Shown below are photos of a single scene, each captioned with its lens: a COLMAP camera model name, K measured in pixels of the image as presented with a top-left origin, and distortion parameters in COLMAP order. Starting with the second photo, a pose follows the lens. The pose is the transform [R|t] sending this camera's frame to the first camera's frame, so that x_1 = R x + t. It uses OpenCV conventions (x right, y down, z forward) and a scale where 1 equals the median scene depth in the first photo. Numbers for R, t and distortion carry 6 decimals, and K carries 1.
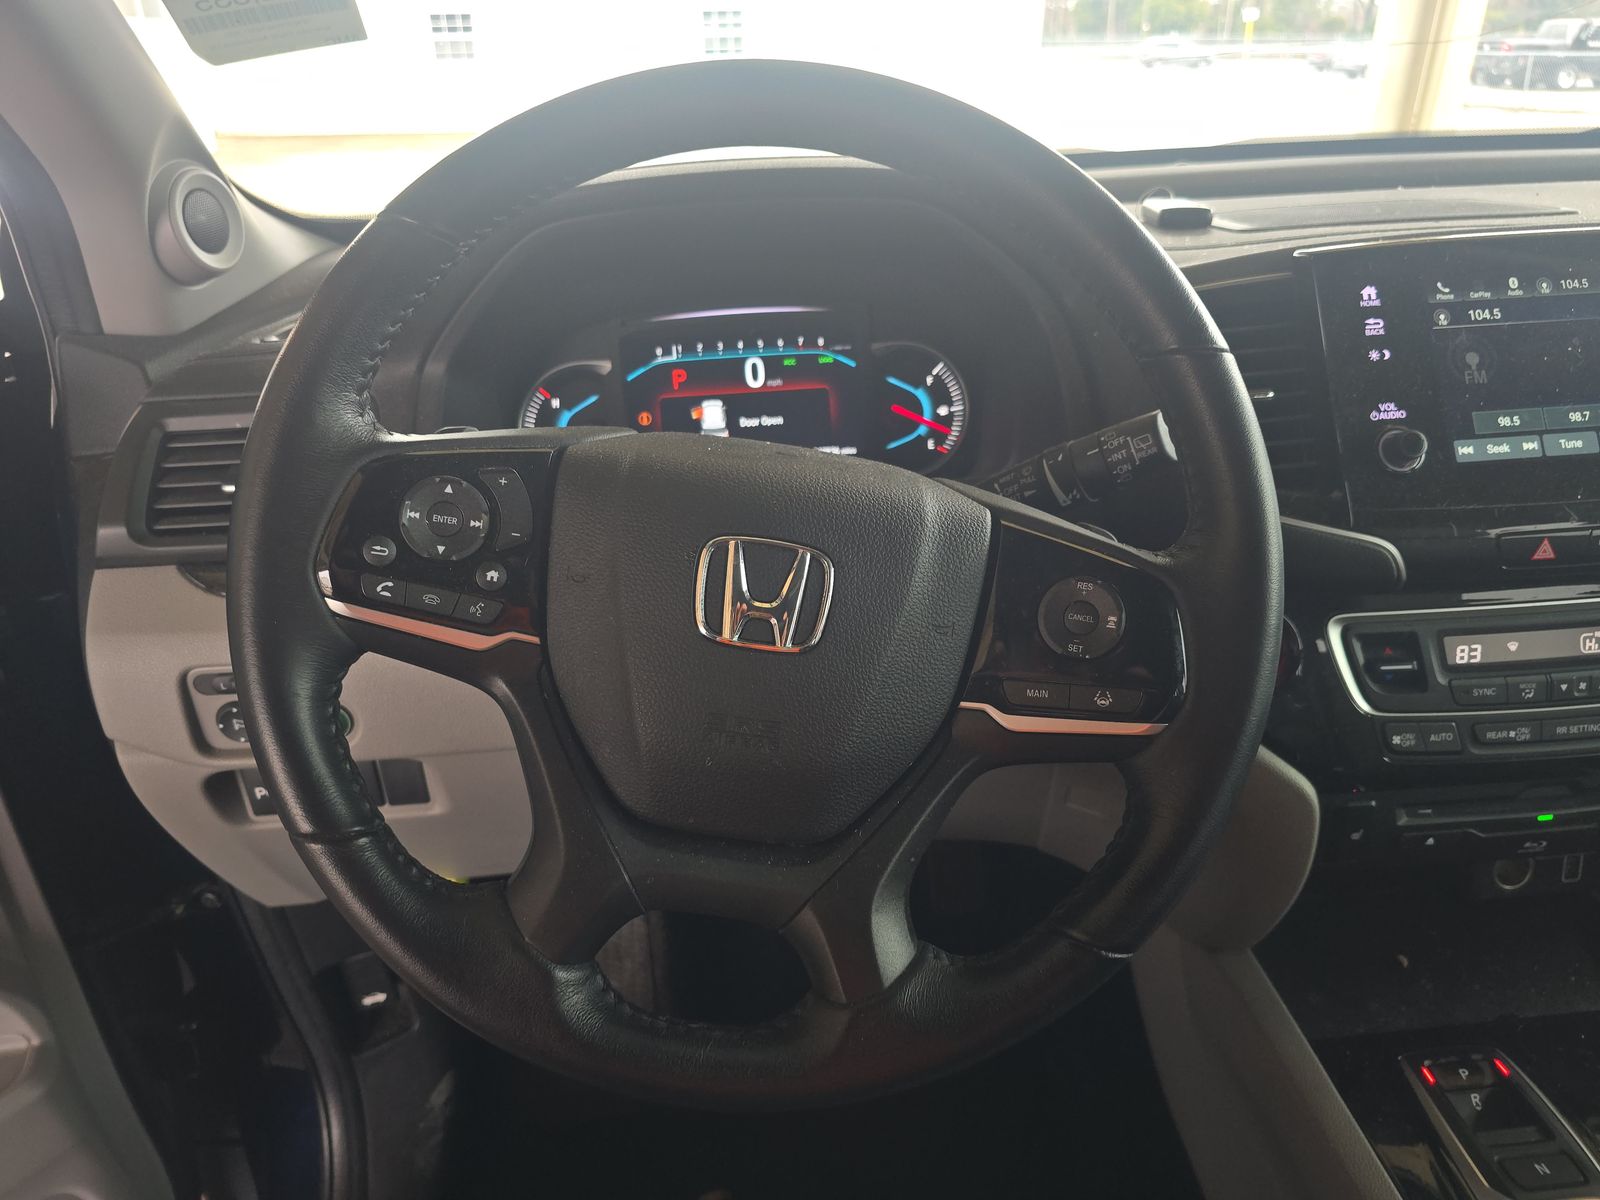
lens RADIAL K [[1070.9, 0, 803.4], [0, 1070.9, 602.9], [0, 0, 1]] dist [0.030799, -0.017462]
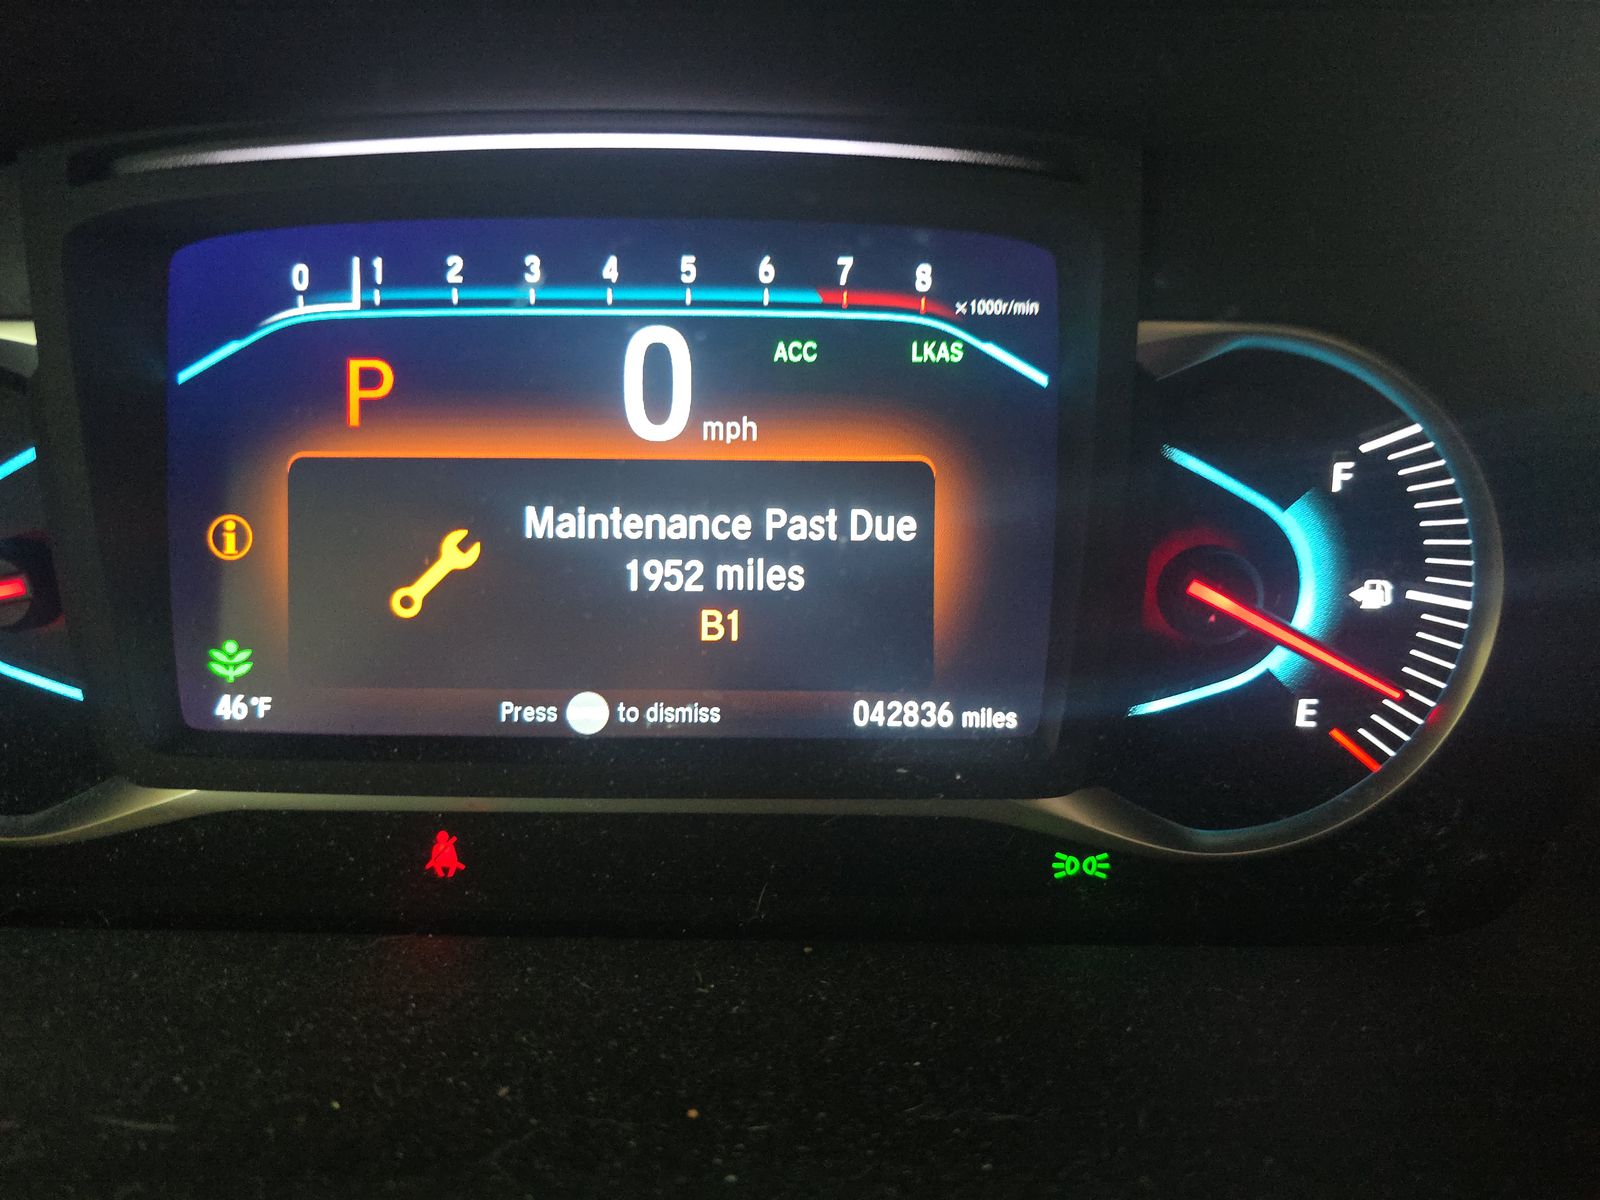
lens RADIAL K [[1070.9, 0, 800.8], [0, 1070.9, 591.7], [0, 0, 1]] dist [0.030799, -0.017462]
pose [[0.993229, 0.093581, -0.068837, 0.015196], [-0.077899, 0.976082, 0.202968, -0.280702], [0.086184, -0.196231, 0.976763, 0.934821]]
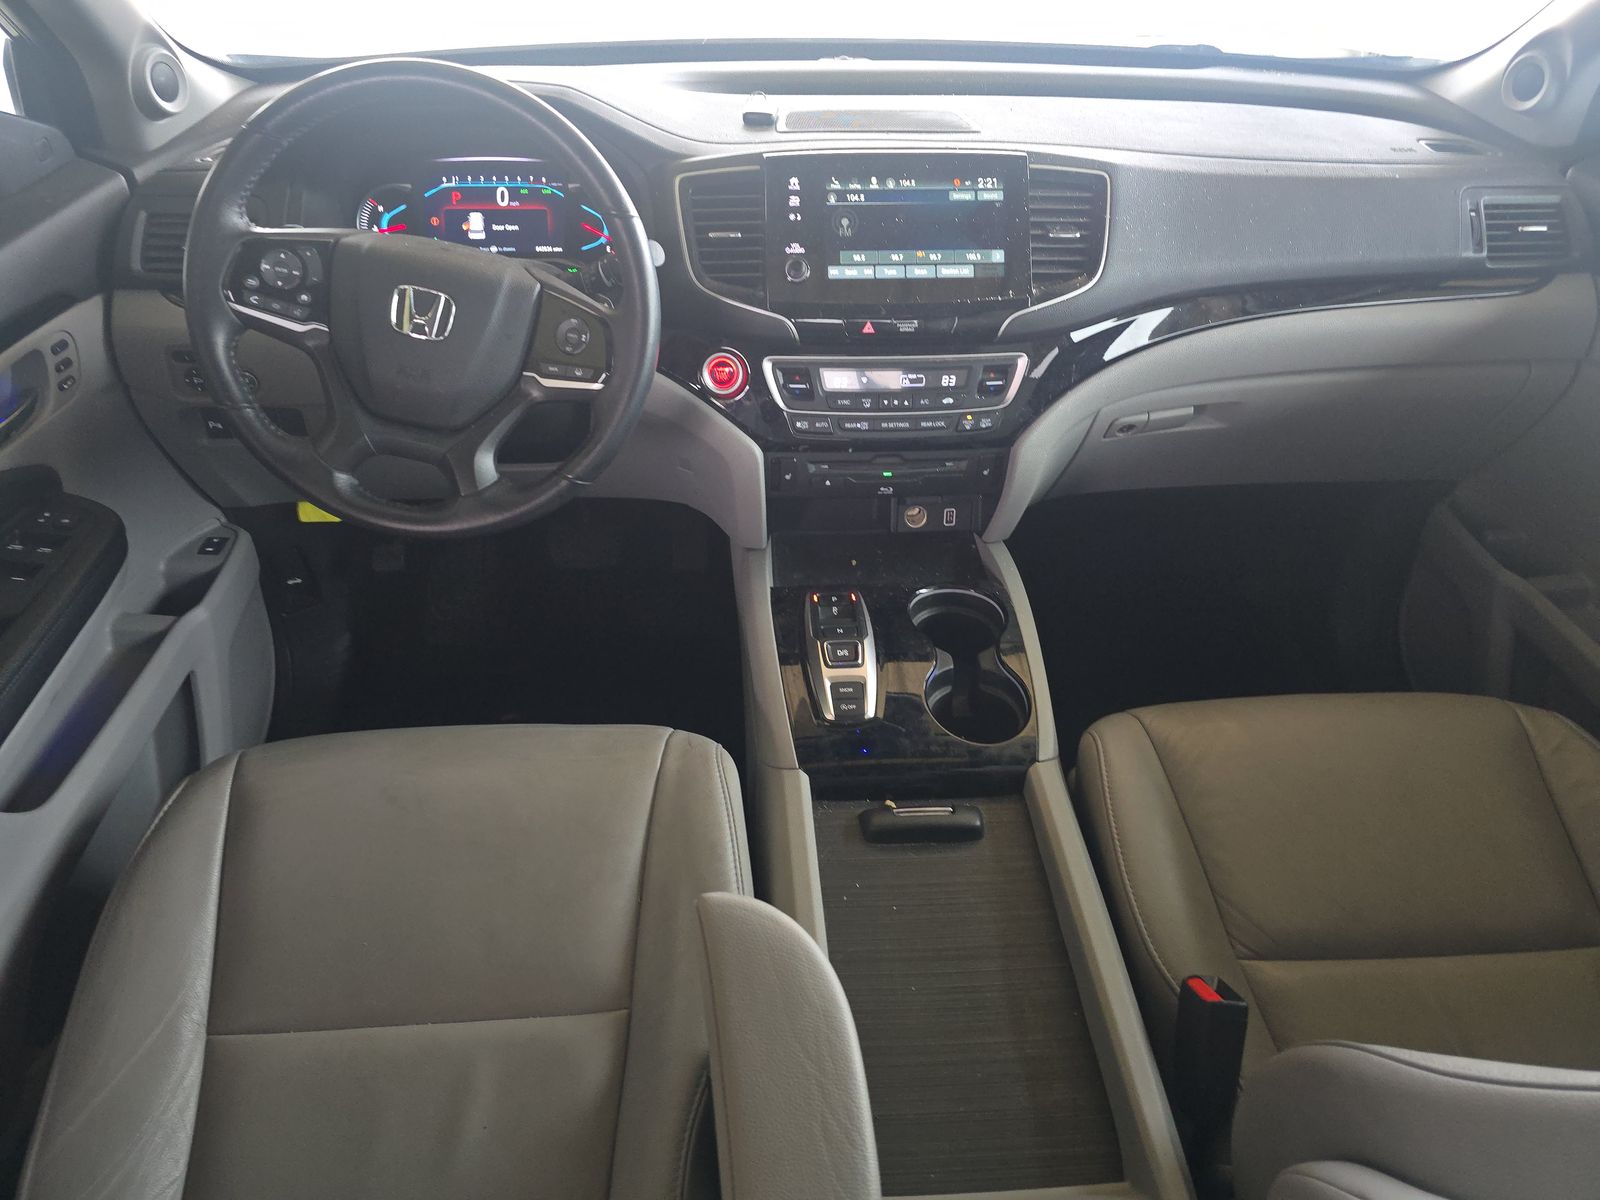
lens RADIAL K [[1070.9, 0, 799.1], [0, 1070.9, 613.8], [0, 0, 1]] dist [0.030799, -0.017462]
pose [[0.998114, 0.058997, 0.016968, 0.536666], [-0.061135, 0.980377, 0.187411, 0.098853], [-0.005579, -0.188095, 0.982135, -0.970111]]
